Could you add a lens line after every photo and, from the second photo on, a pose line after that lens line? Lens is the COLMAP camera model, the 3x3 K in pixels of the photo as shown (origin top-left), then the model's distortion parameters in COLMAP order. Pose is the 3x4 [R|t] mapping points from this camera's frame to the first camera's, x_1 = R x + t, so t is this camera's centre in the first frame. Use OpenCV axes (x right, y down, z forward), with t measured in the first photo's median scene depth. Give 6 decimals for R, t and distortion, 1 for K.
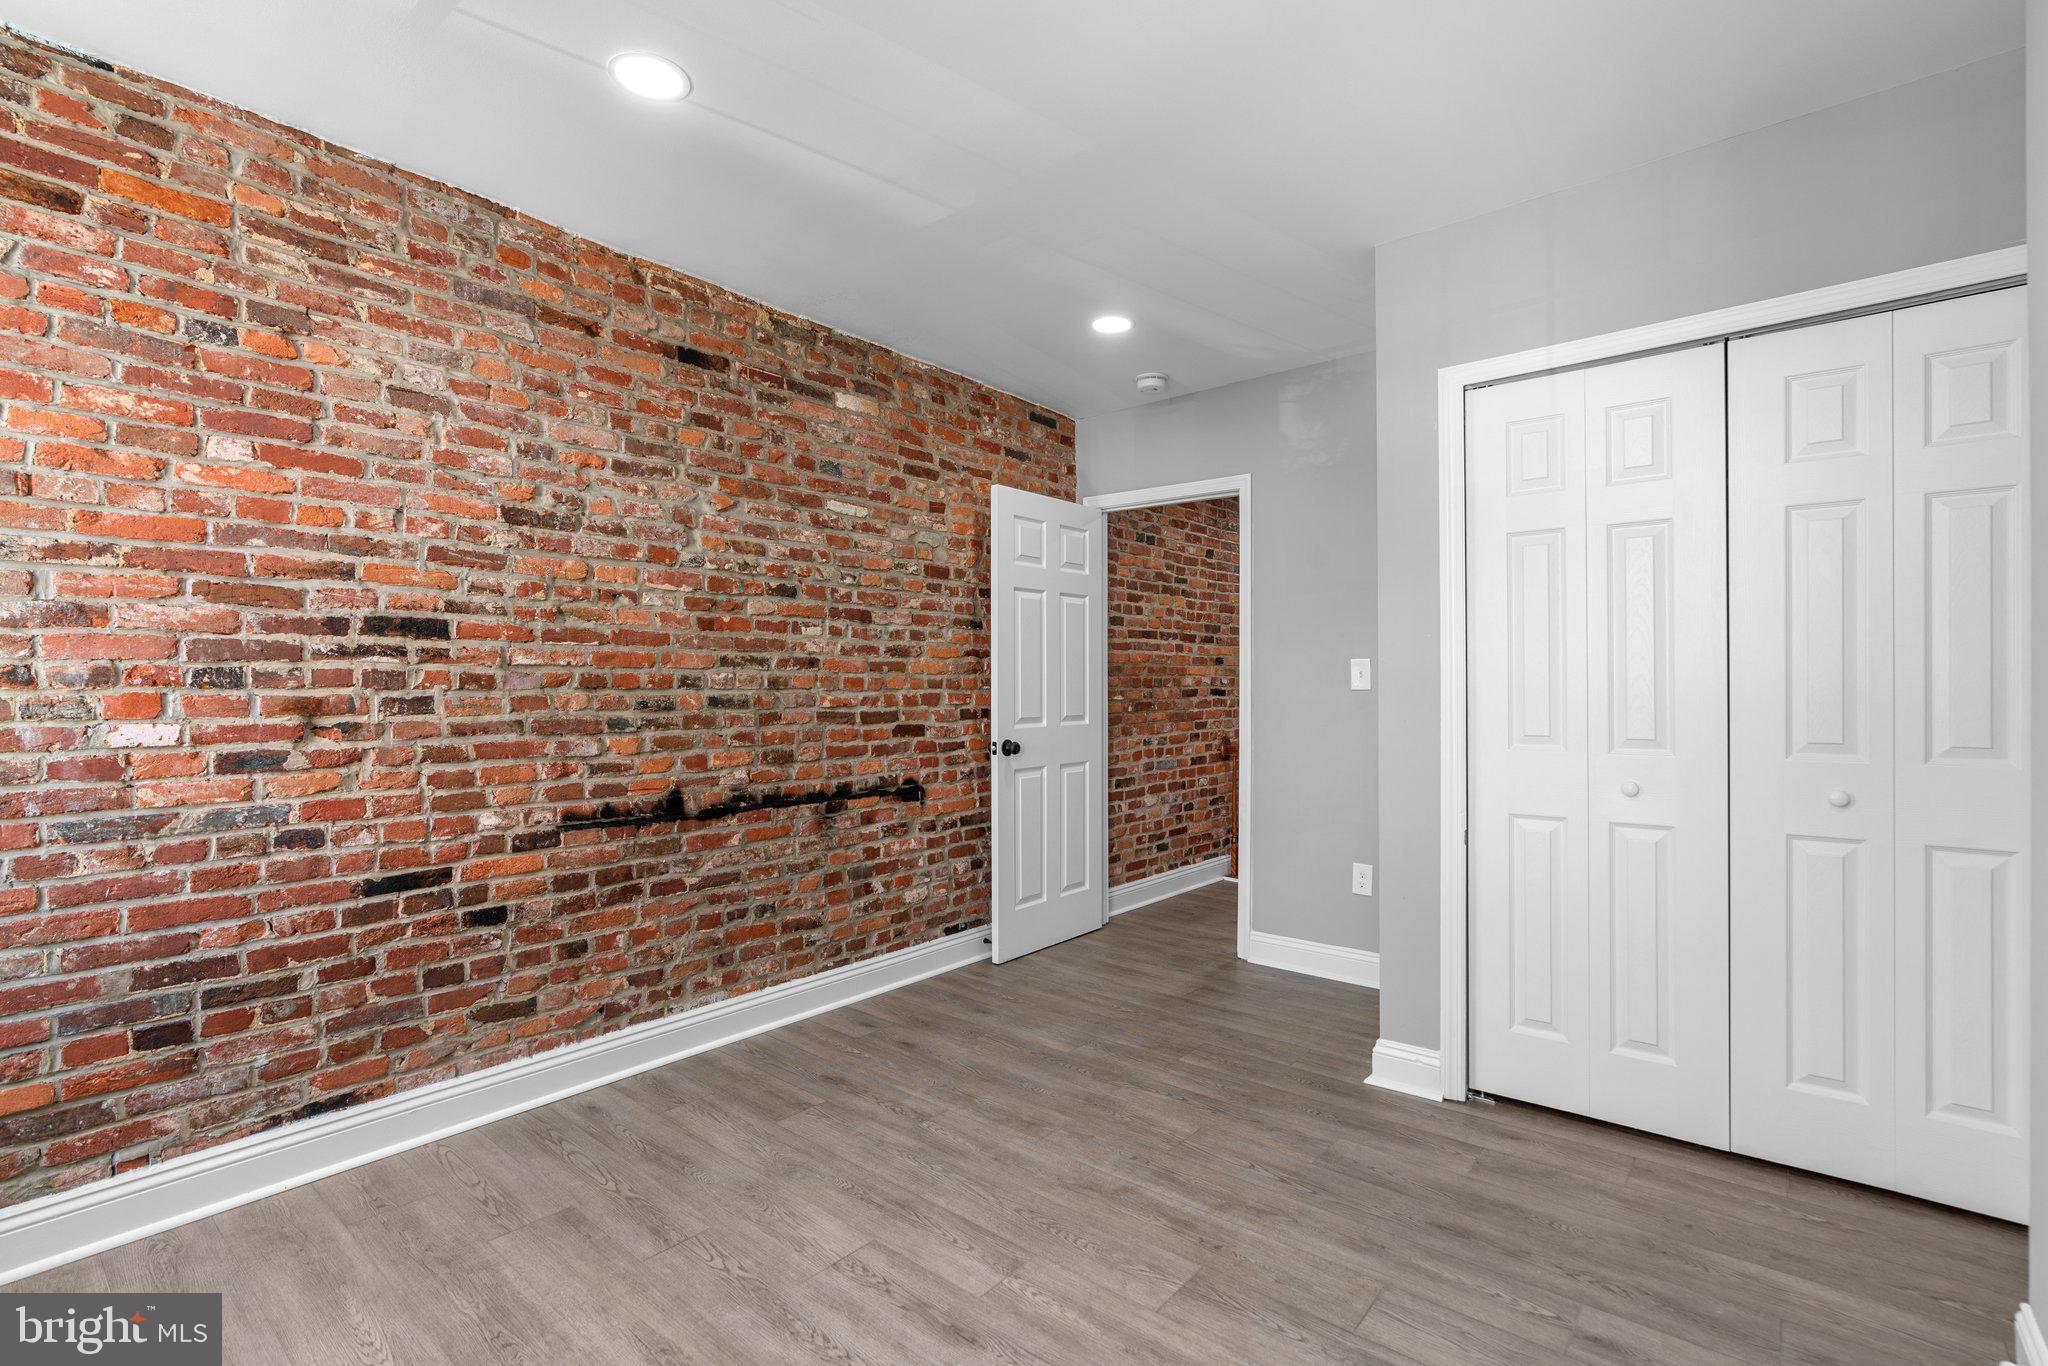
lens RADIAL K [[927.7, 0, 1016.1], [0, 927.7, 684.6], [0, 0, 1]] dist [-0.016092, 0.007080]
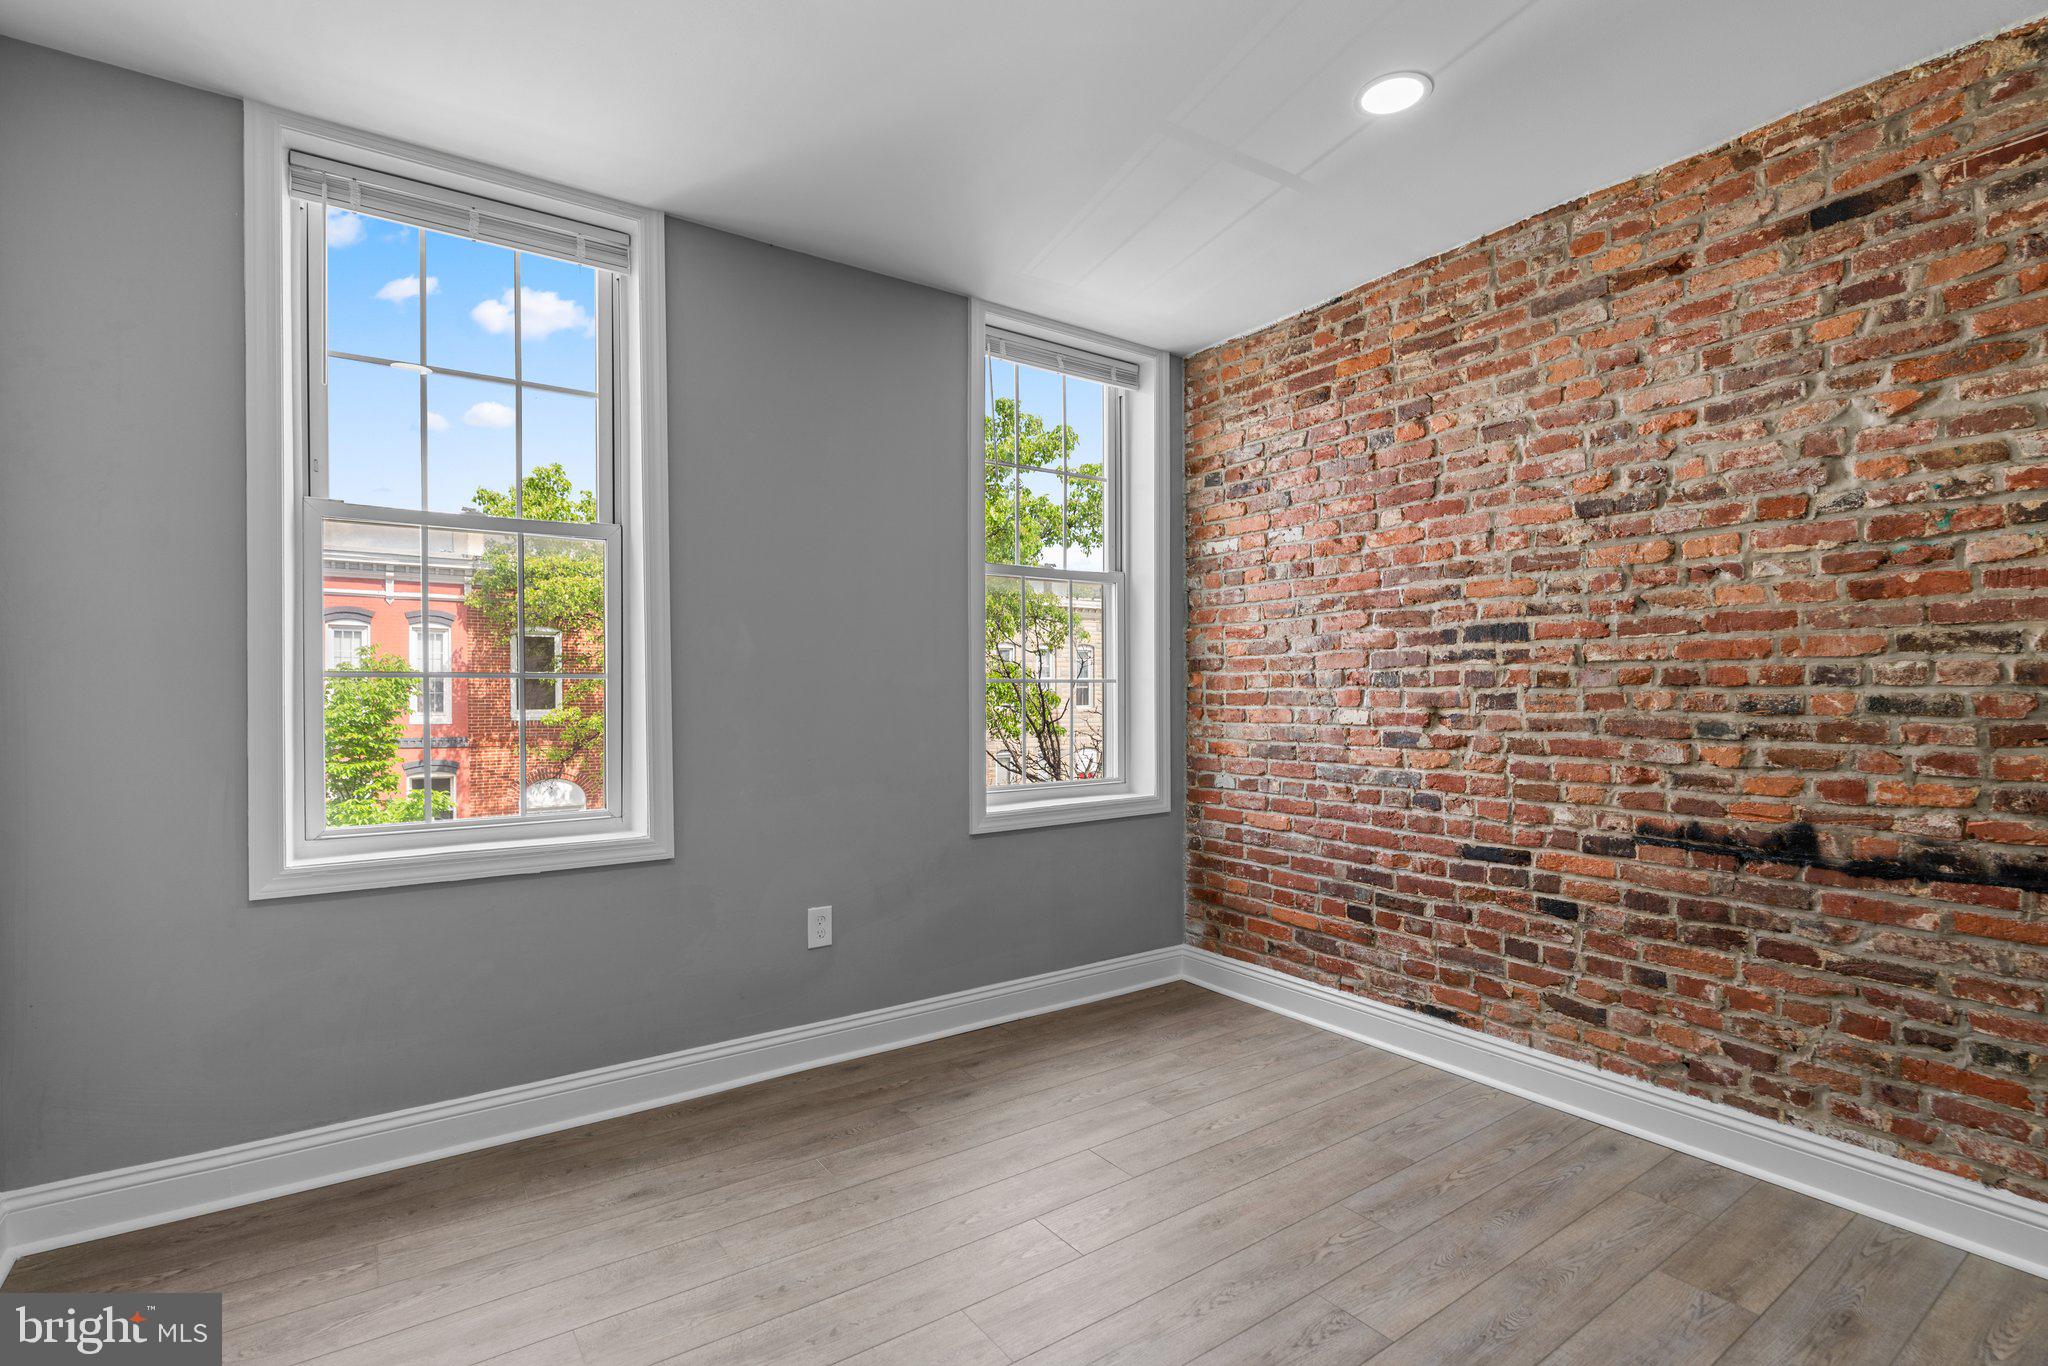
lens RADIAL K [[927.7, 0, 1024.5], [0, 927.7, 693.1], [0, 0, 1]] dist [-0.016092, 0.007080]
pose [[-0.238766, 0.006843, -0.971053, 0.558460], [0.008861, 0.999949, 0.004868, 0.001534], [0.971037, -0.007442, -0.238814, 0.664518]]
